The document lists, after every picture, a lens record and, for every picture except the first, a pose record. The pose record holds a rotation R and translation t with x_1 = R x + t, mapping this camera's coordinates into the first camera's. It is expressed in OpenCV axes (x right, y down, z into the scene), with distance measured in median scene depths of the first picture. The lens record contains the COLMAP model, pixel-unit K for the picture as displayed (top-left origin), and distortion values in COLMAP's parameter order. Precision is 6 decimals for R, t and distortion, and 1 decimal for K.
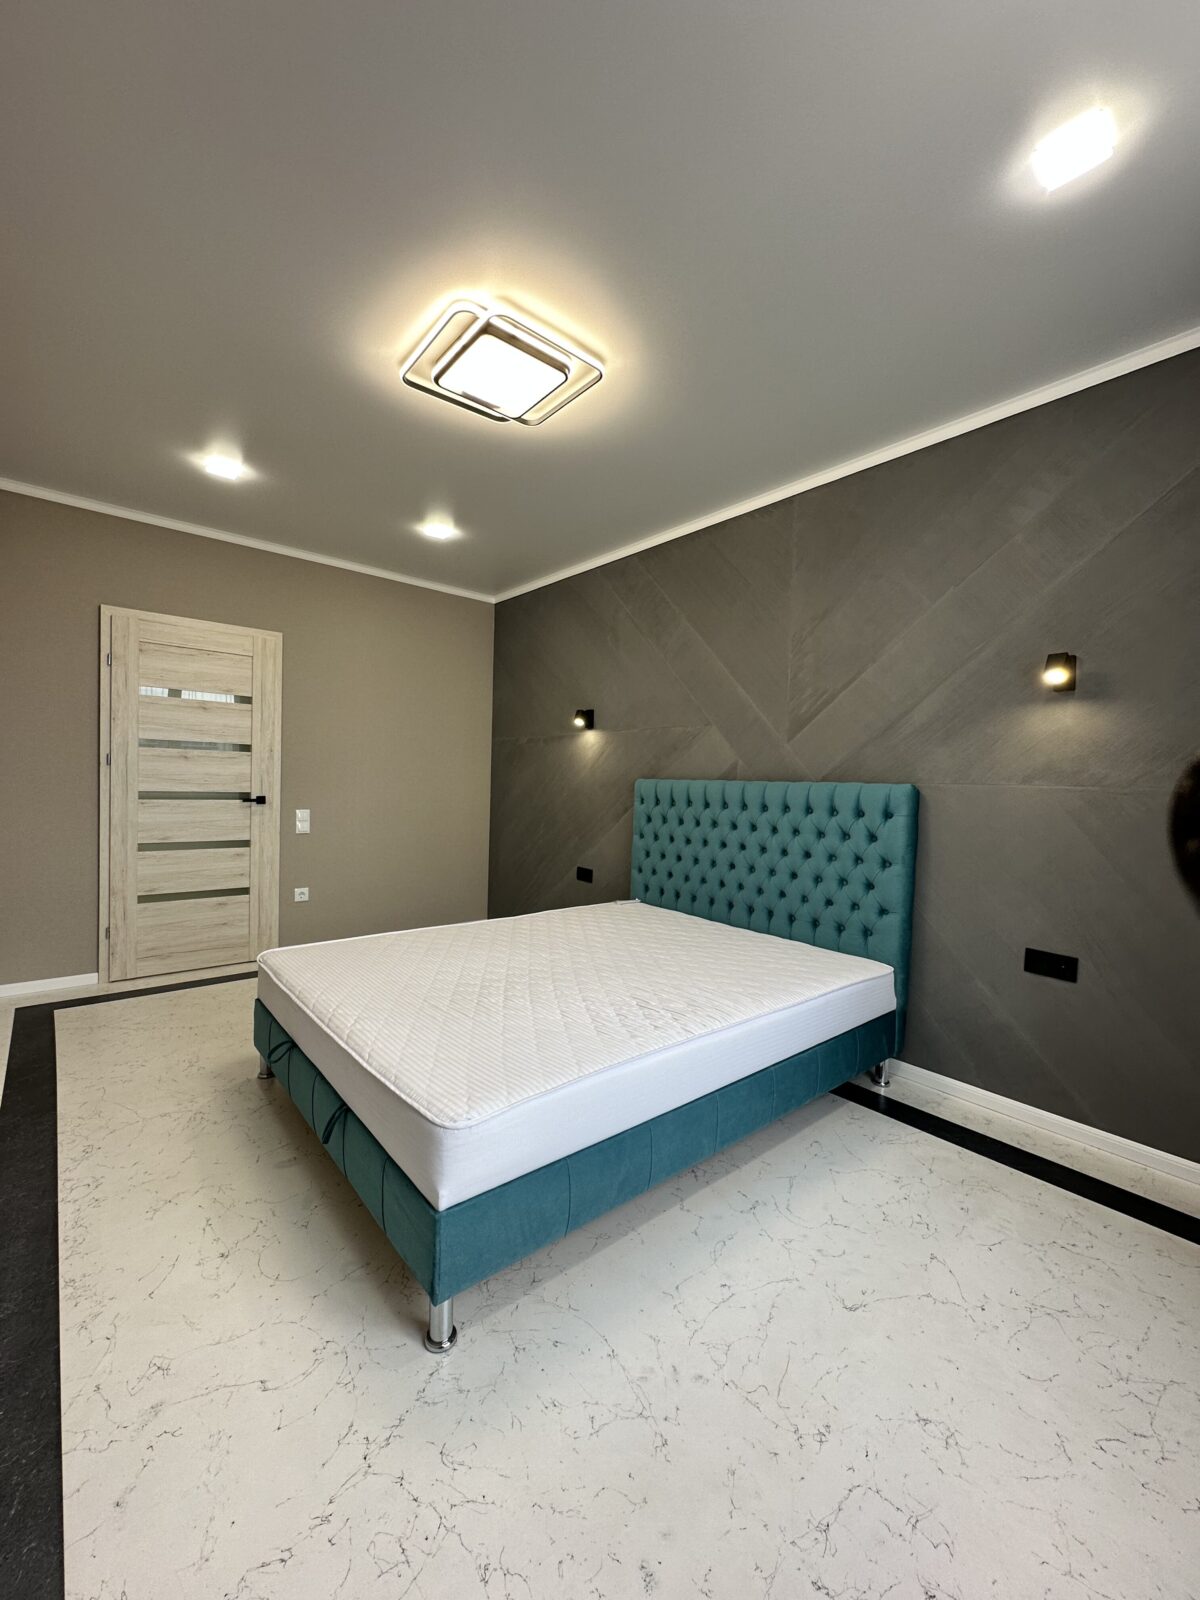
lens RADIAL K [[635.1, 0, 596.3], [0, 635.1, 803.6], [0, 0, 1]] dist [-0.002007, -0.000030]
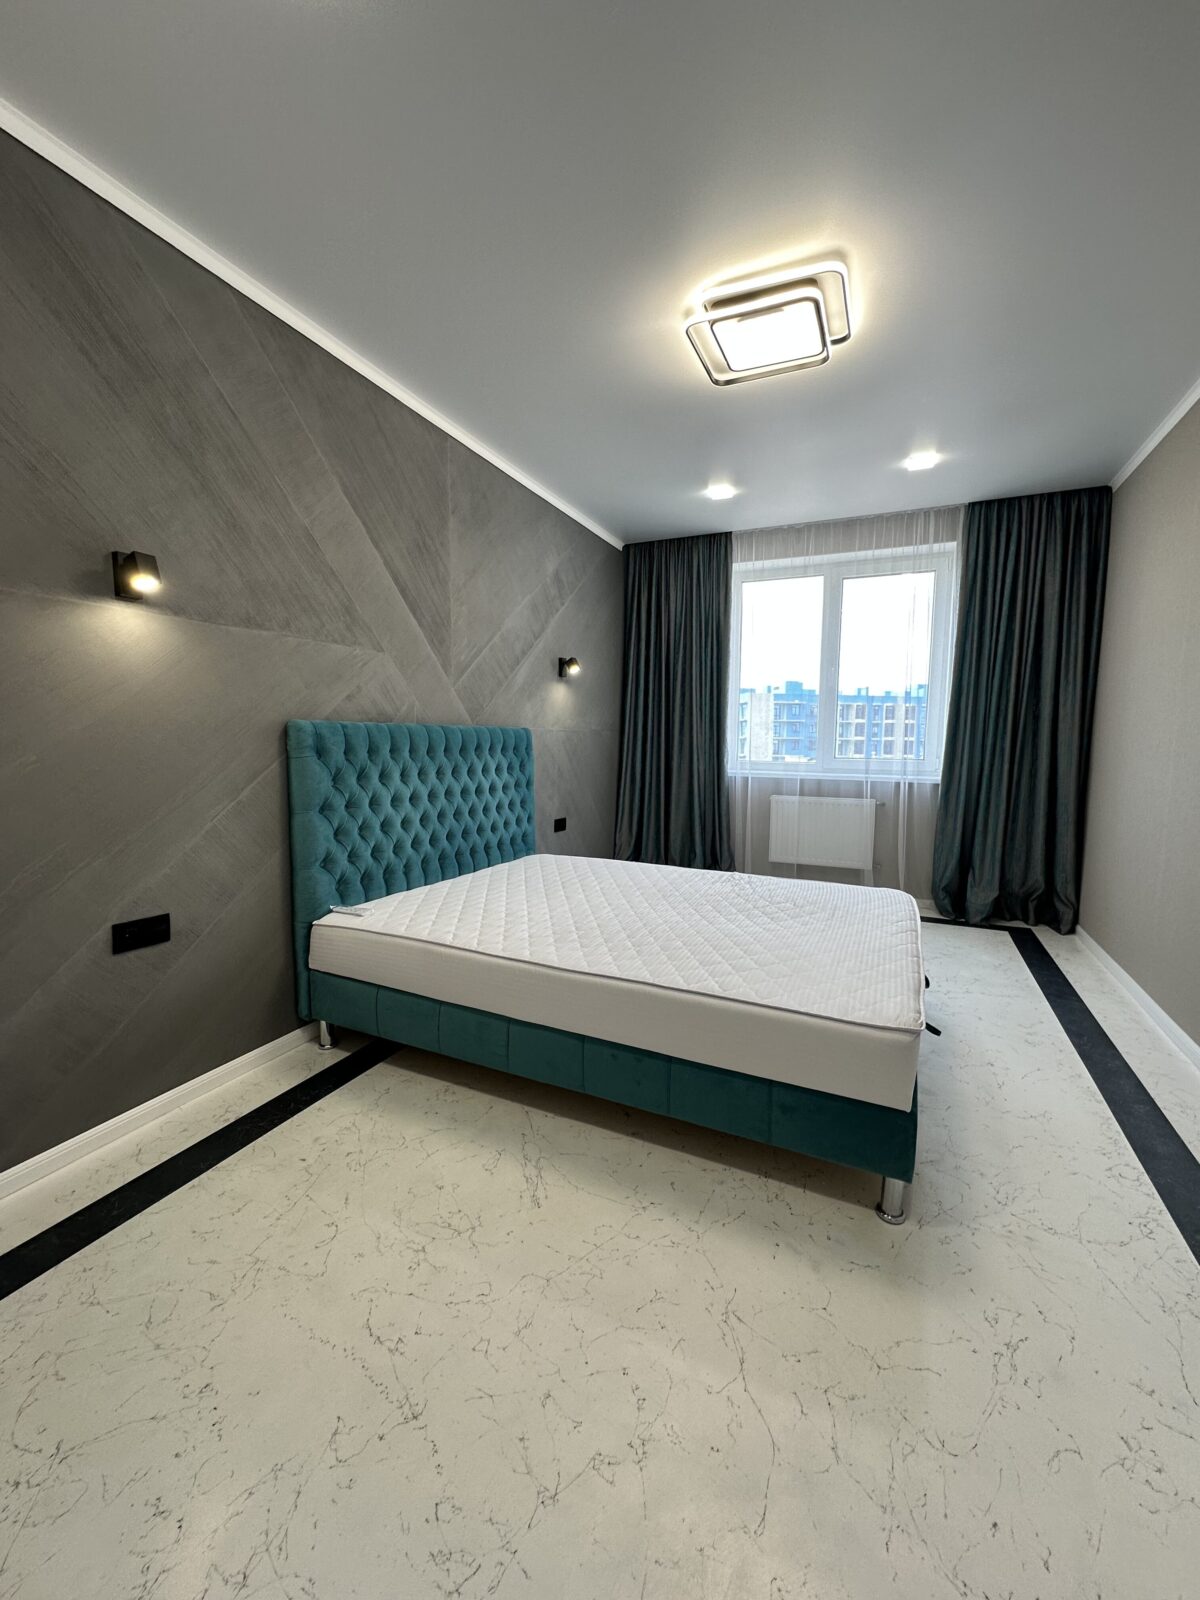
lens RADIAL K [[635.1, 0, 599.2], [0, 635.1, 801.0], [0, 0, 1]] dist [-0.002007, -0.000030]
pose [[-0.416002, -0.122385, 0.901091, -0.787918], [0.007057, 0.990438, 0.137777, -0.056560], [-0.909337, 0.063674, -0.411160, 1.291307]]
